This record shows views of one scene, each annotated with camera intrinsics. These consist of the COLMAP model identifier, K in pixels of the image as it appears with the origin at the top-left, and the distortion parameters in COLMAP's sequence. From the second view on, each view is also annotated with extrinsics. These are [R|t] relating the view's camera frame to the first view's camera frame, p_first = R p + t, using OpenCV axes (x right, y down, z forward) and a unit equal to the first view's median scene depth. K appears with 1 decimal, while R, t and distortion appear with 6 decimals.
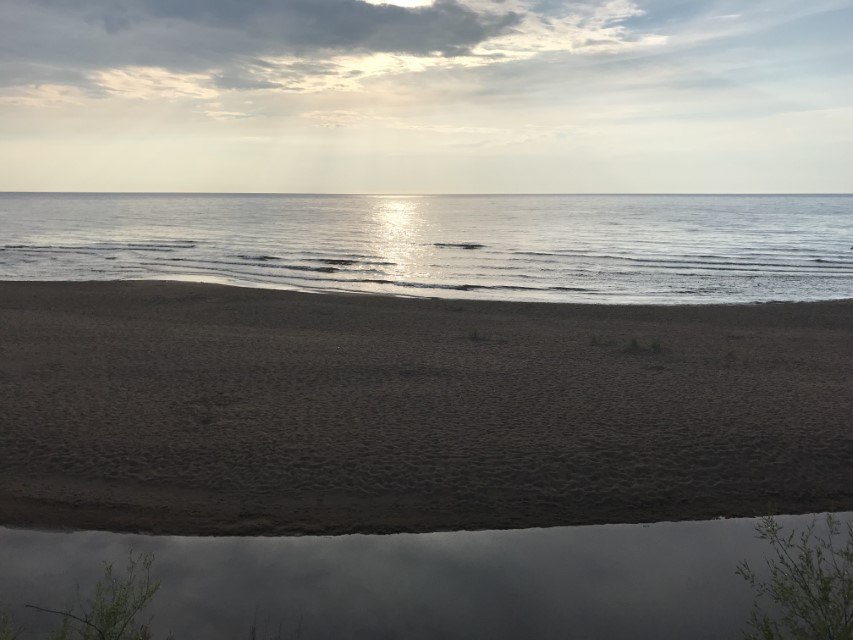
lens RADIAL K [[691.2, 0, 426.5], [0, 691.2, 320.0], [0, 0, 1]] dist [0.100196, -0.241170]
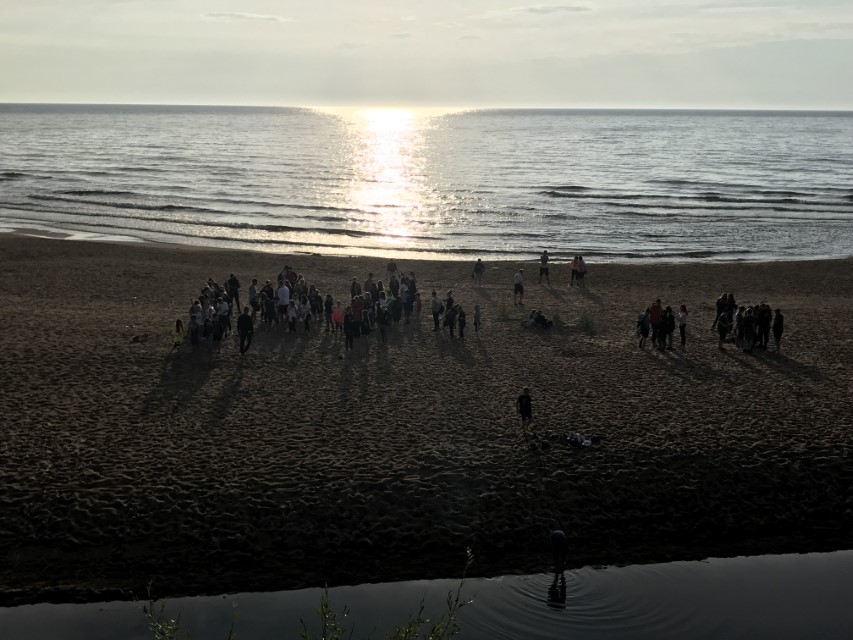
lens RADIAL K [[959.6, 0, 426.5], [0, 959.6, 320.0], [0, 0, 1]] dist [0.146842, -0.416101]
pose [[0.998527, -0.005014, 0.054032, 0.188760], [0.003022, 0.999315, 0.036879, -0.001467], [-0.054180, -0.036661, 0.997858, 0.041451]]
